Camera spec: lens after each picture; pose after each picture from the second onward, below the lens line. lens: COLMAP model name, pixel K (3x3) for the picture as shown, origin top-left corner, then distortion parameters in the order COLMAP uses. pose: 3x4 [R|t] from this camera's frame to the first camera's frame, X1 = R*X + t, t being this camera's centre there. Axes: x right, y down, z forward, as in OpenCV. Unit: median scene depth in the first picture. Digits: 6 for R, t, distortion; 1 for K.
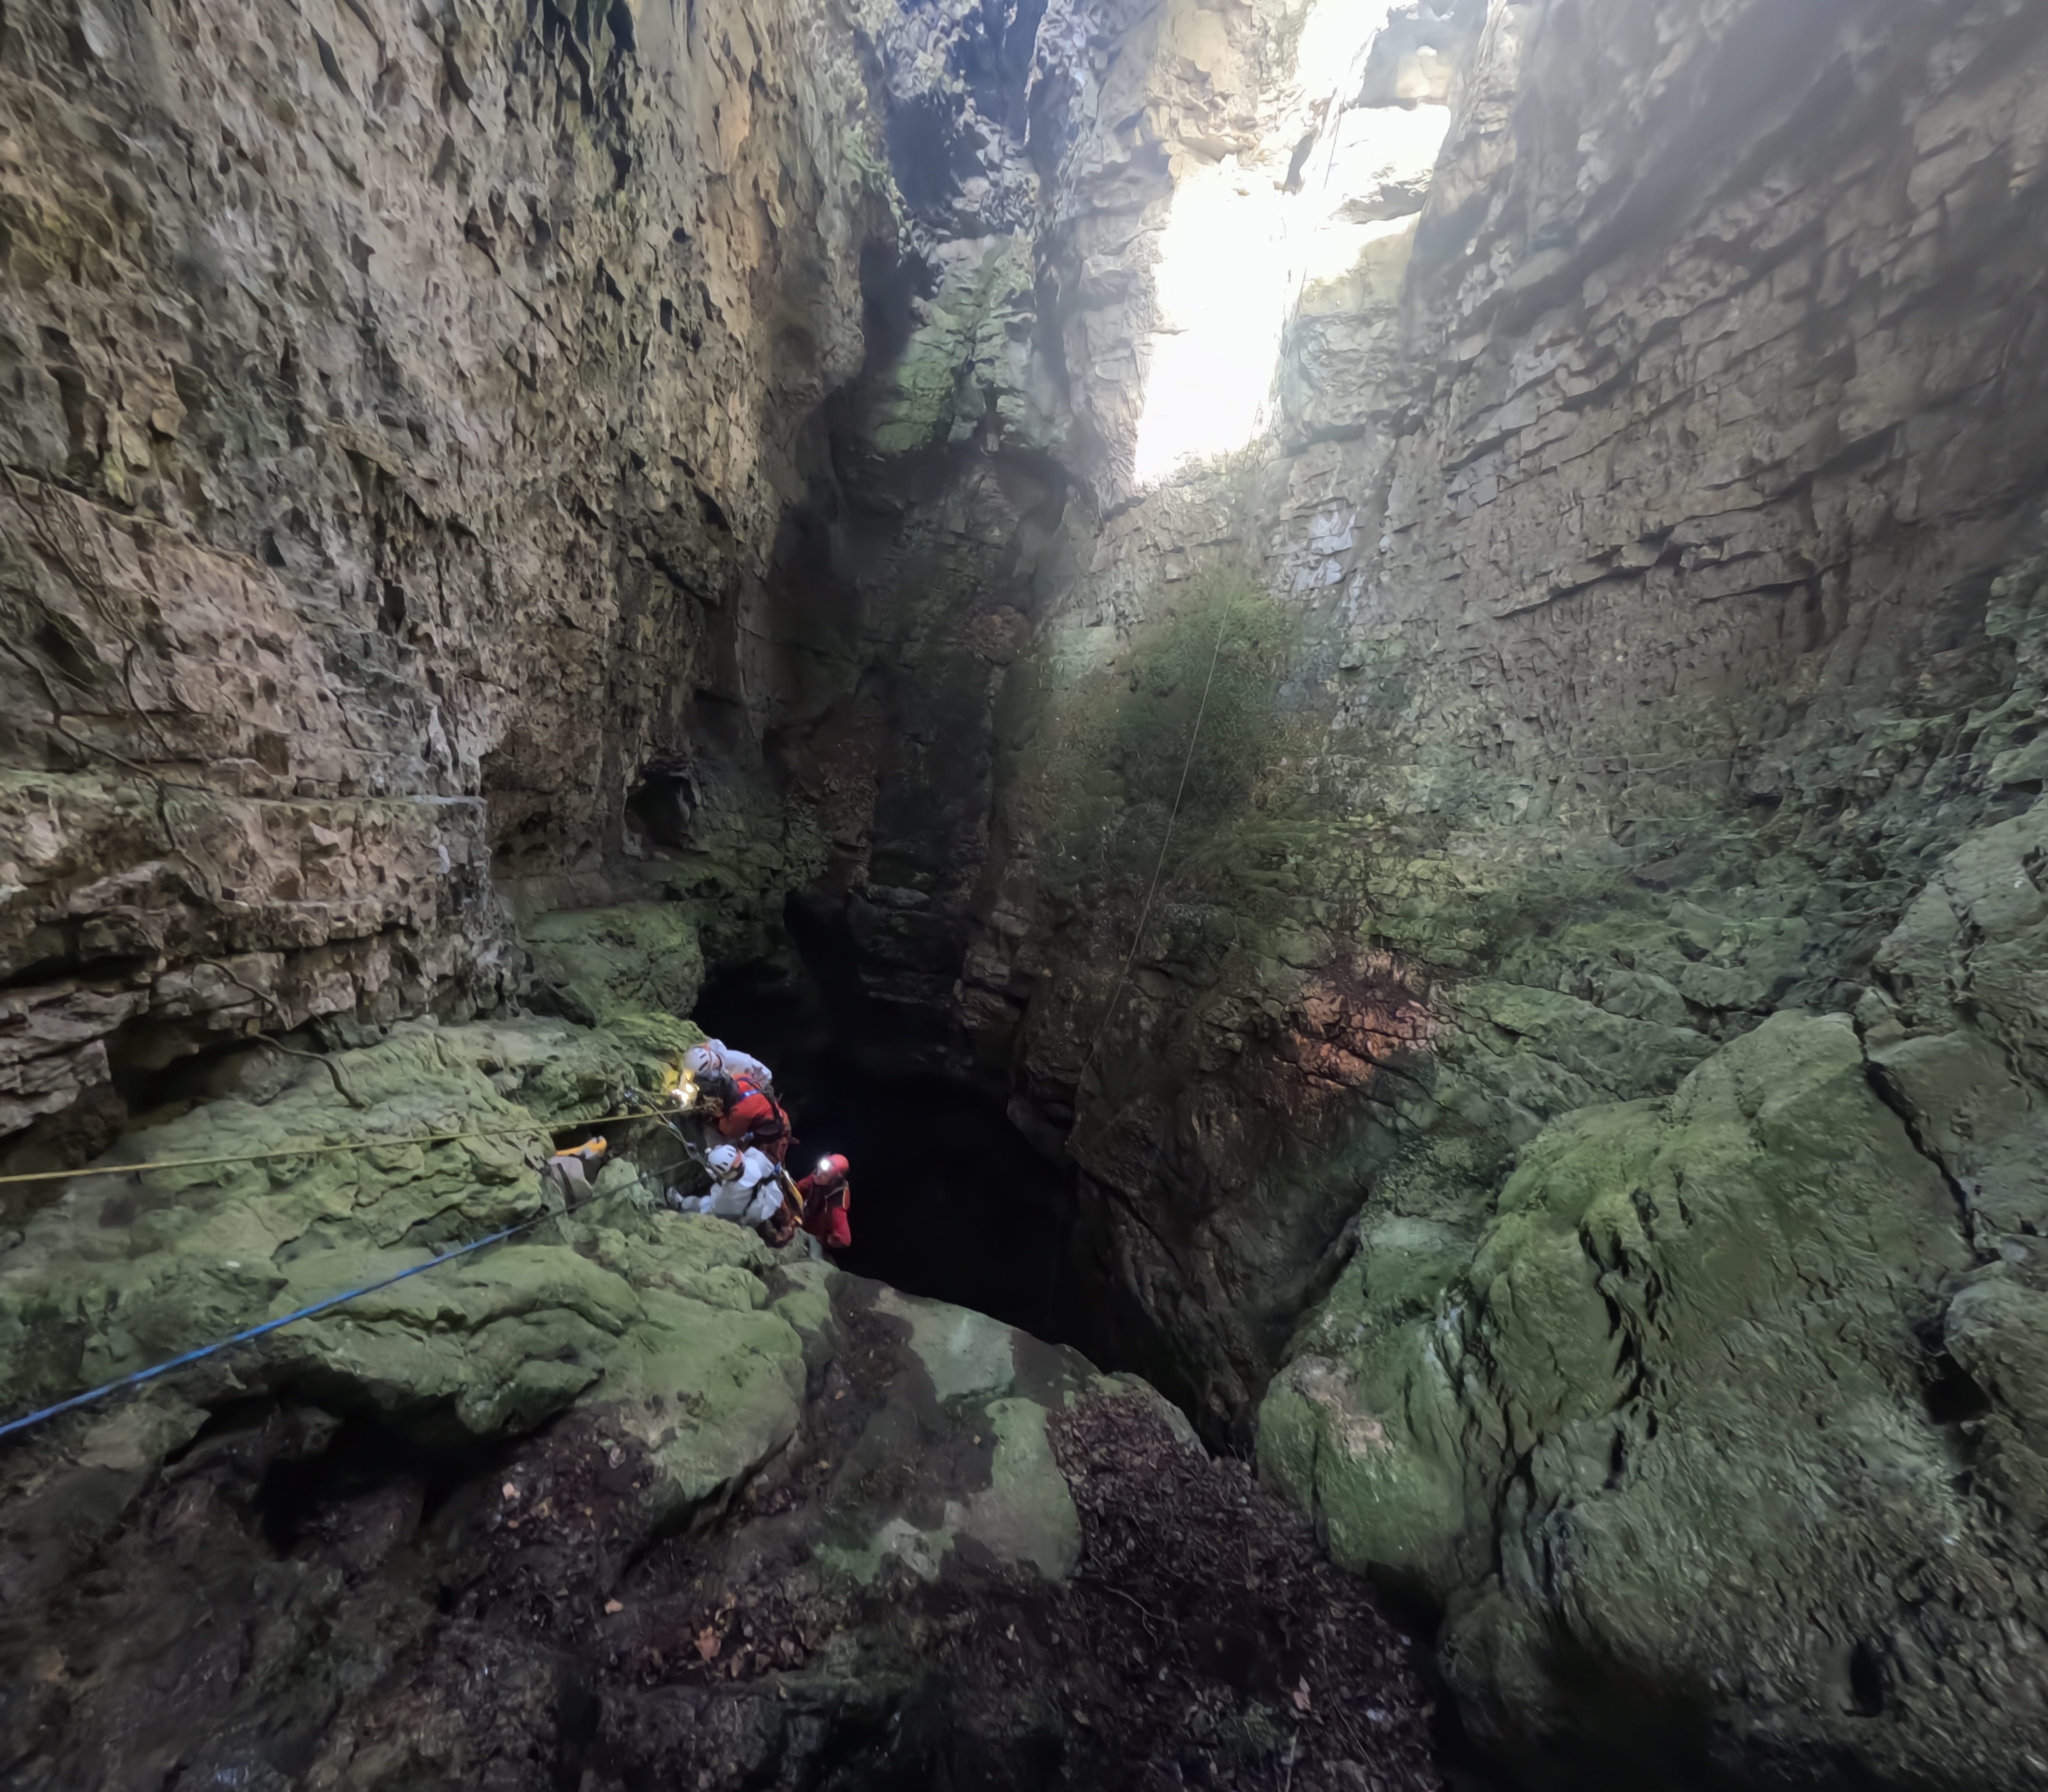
lens RADIAL K [[982.0, 0, 1025.3], [0, 982.0, 894.7], [0, 0, 1]] dist [-0.001657, 0.002696]
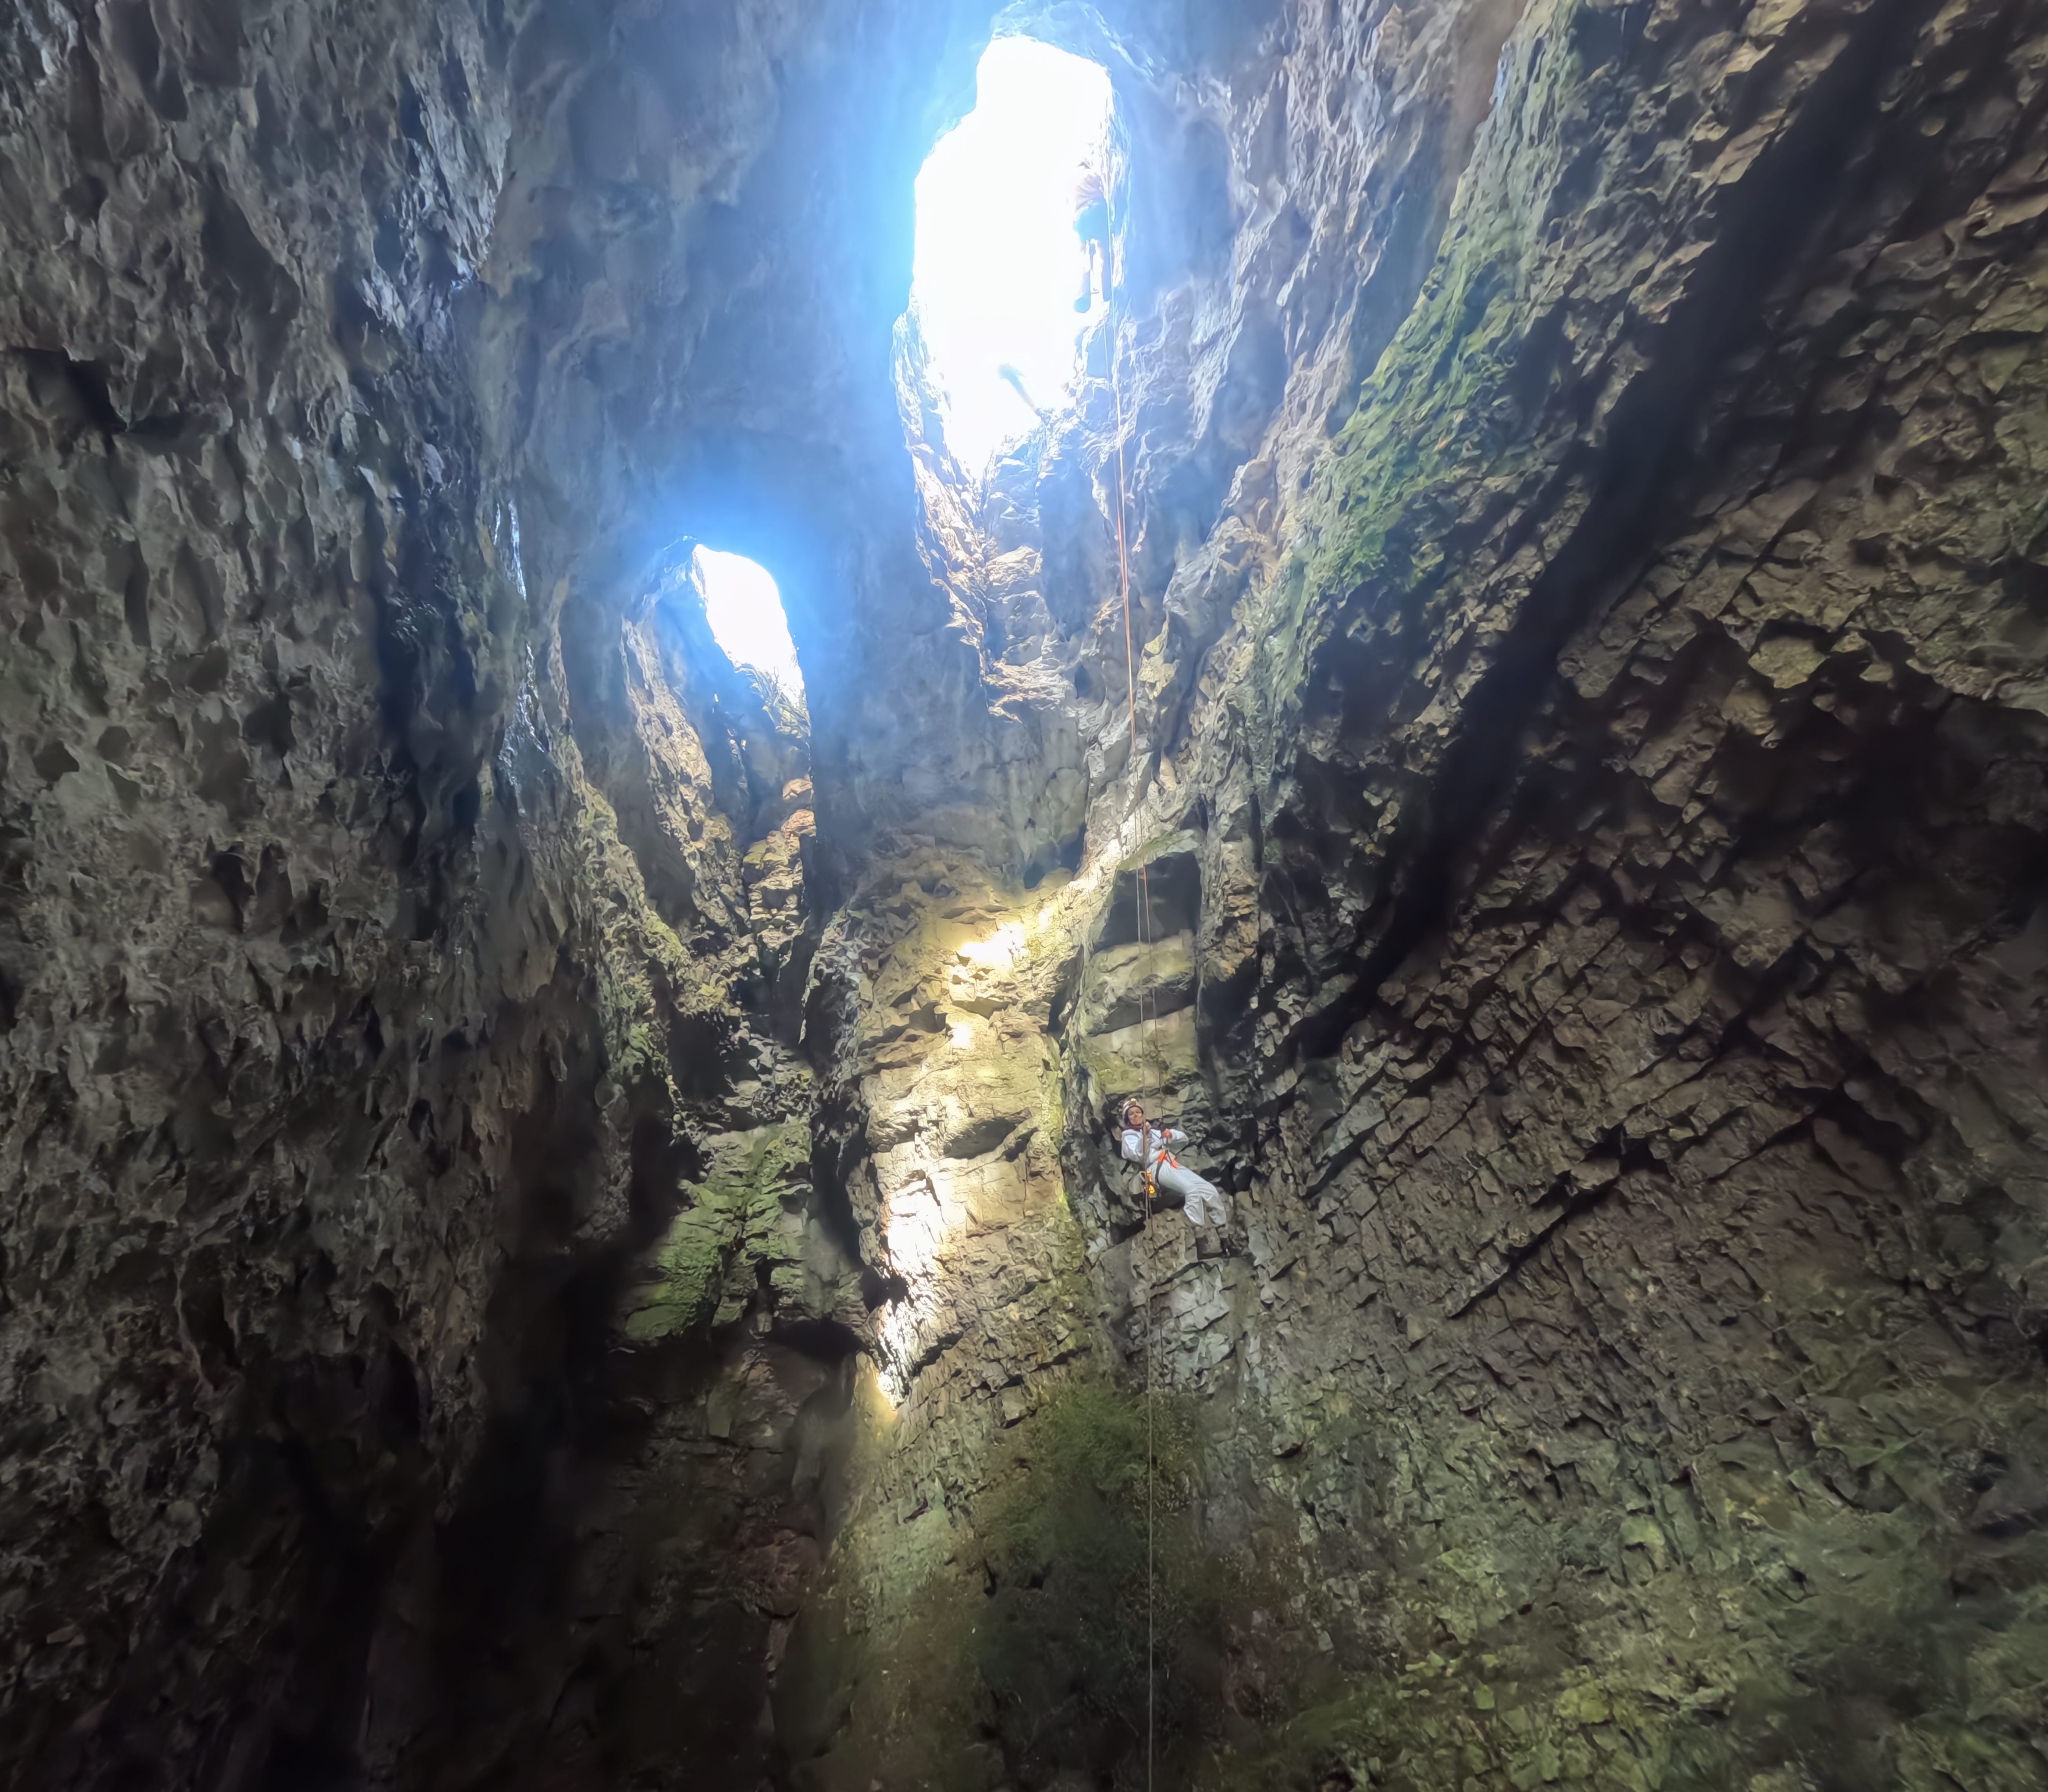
lens RADIAL K [[982.0, 0, 1024.9], [0, 982.0, 896.1], [0, 0, 1]] dist [-0.001657, 0.002696]
pose [[0.959779, -0.008281, 0.280636, -0.129023], [0.226978, 0.611199, -0.758233, 0.063747], [-0.165246, 0.791433, 0.588495, 0.342724]]
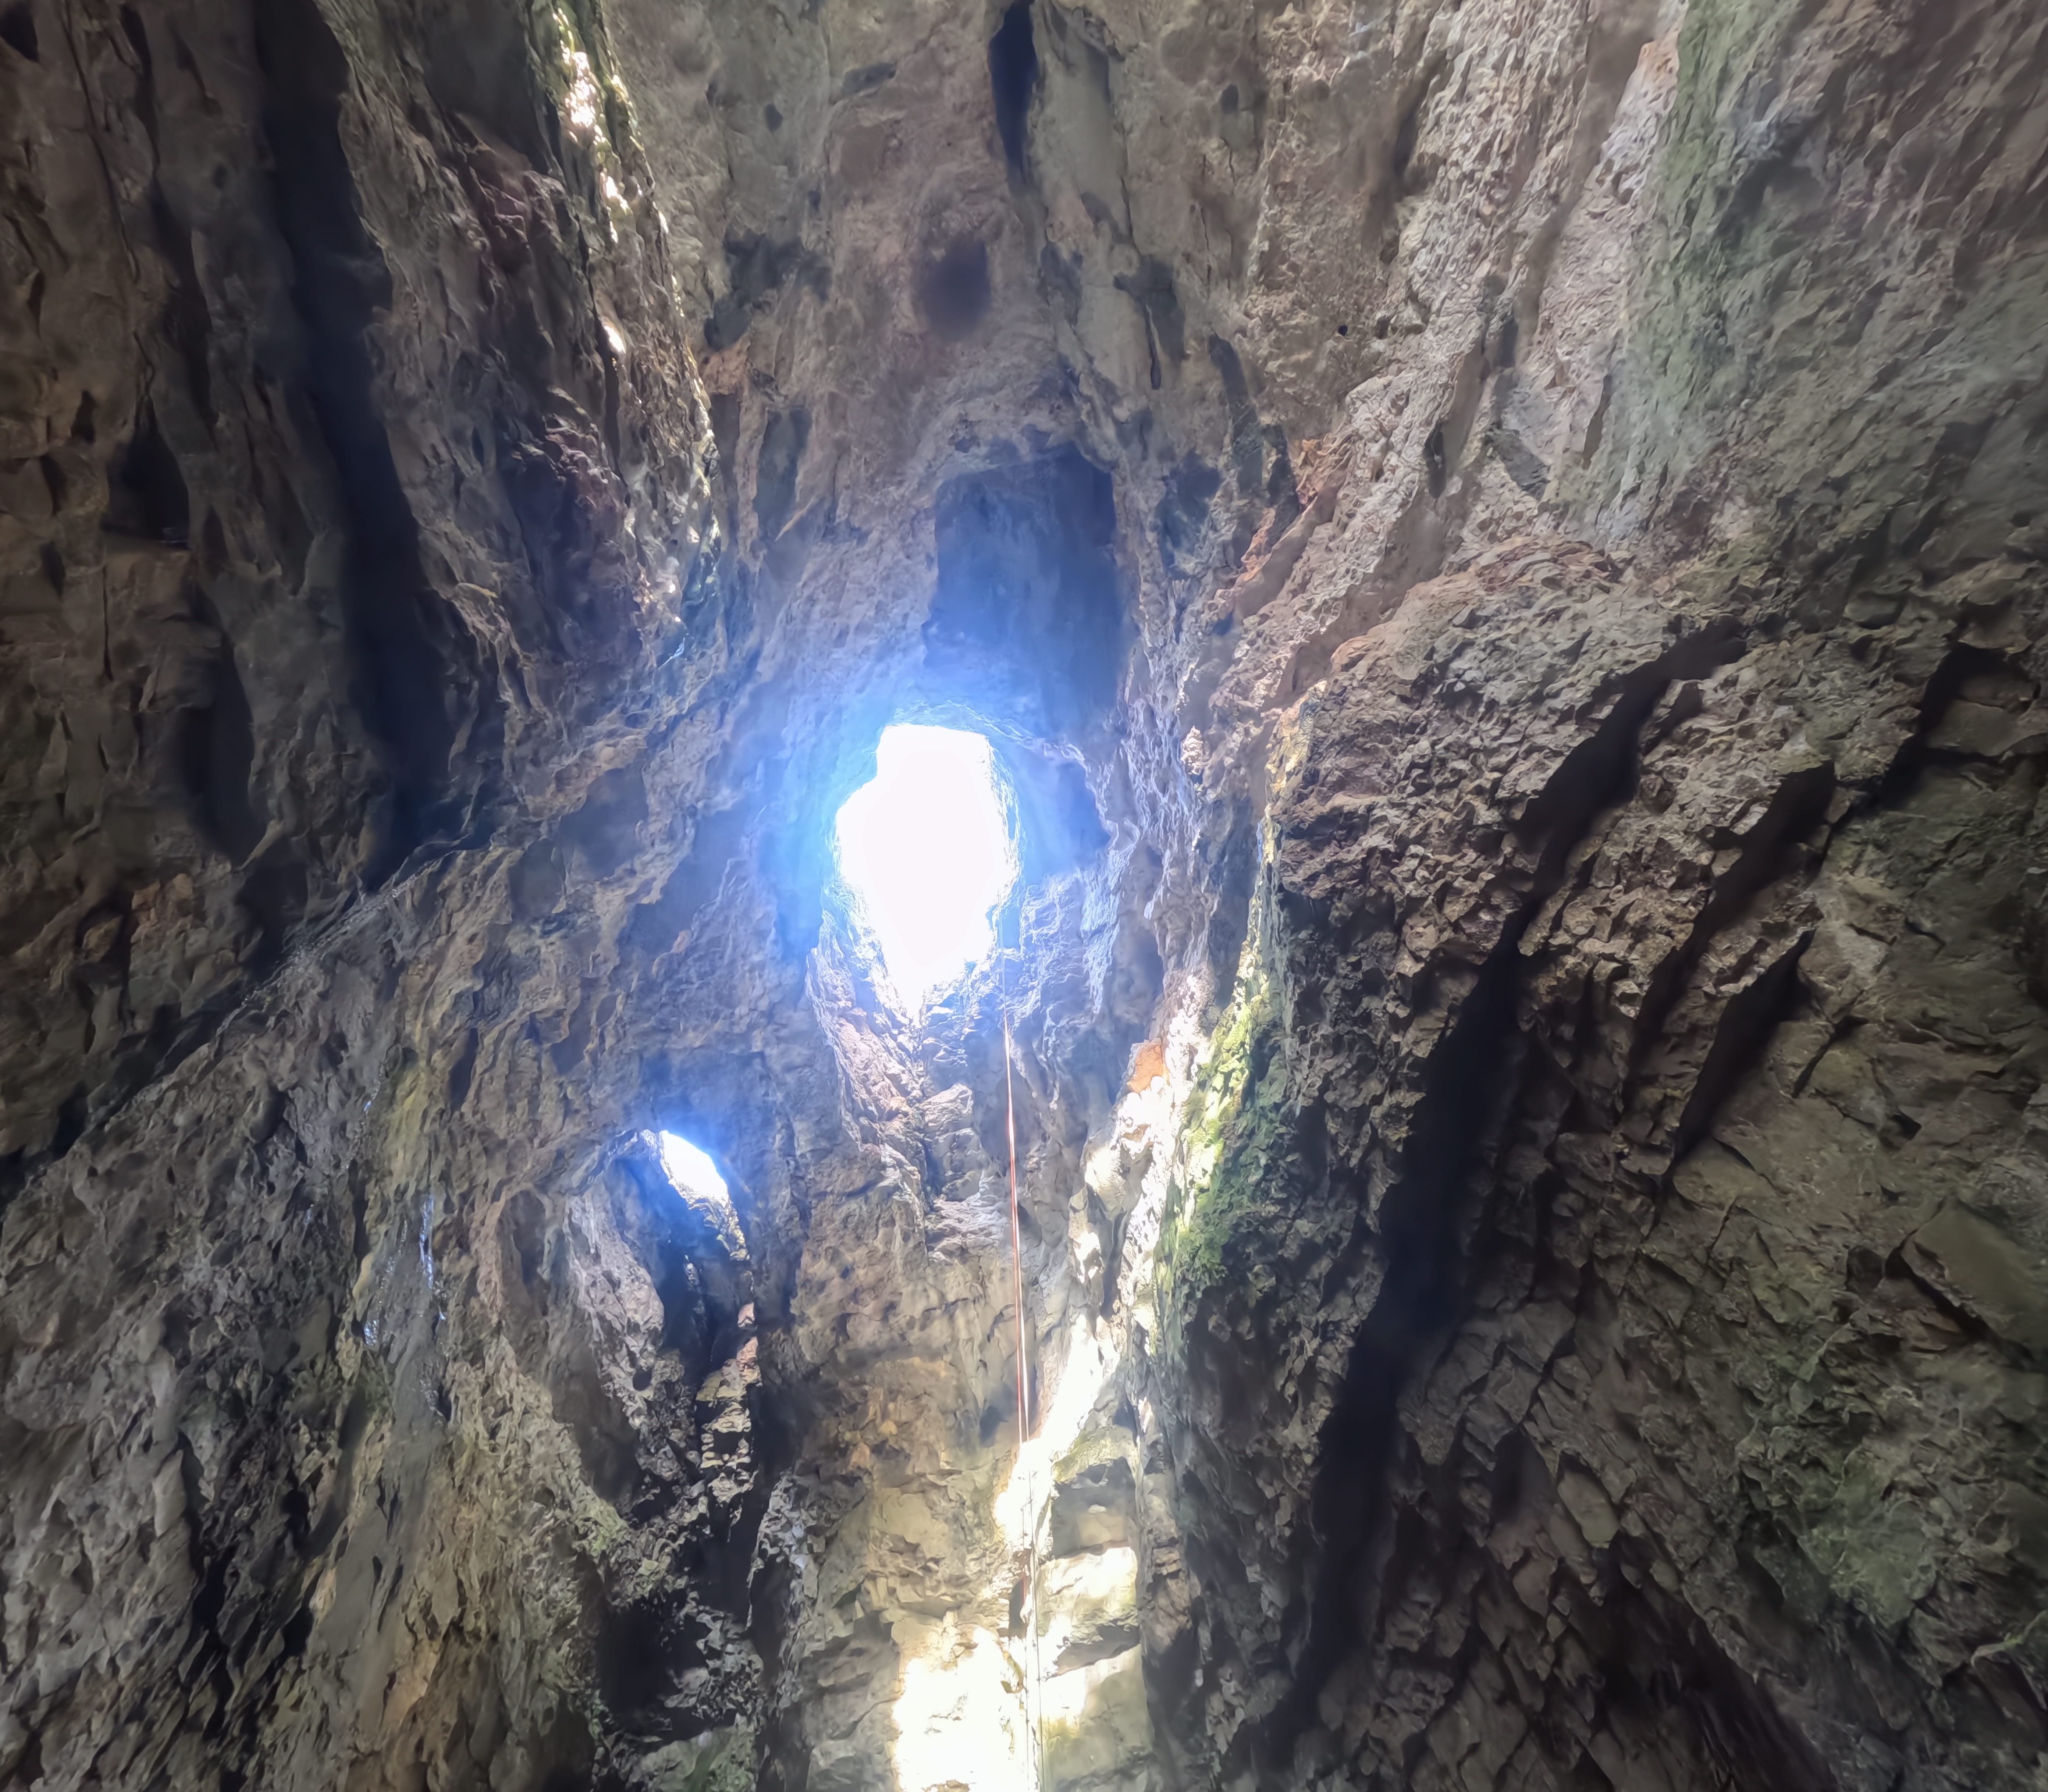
lens RADIAL K [[982.0, 0, 1026.5], [0, 982.0, 895.8], [0, 0, 1]] dist [-0.001657, 0.002696]
pose [[0.967605, 0.006715, 0.252381, 0.033654], [0.237432, 0.315650, -0.918690, -0.043425], [-0.085833, 0.948852, 0.303830, -0.046253]]
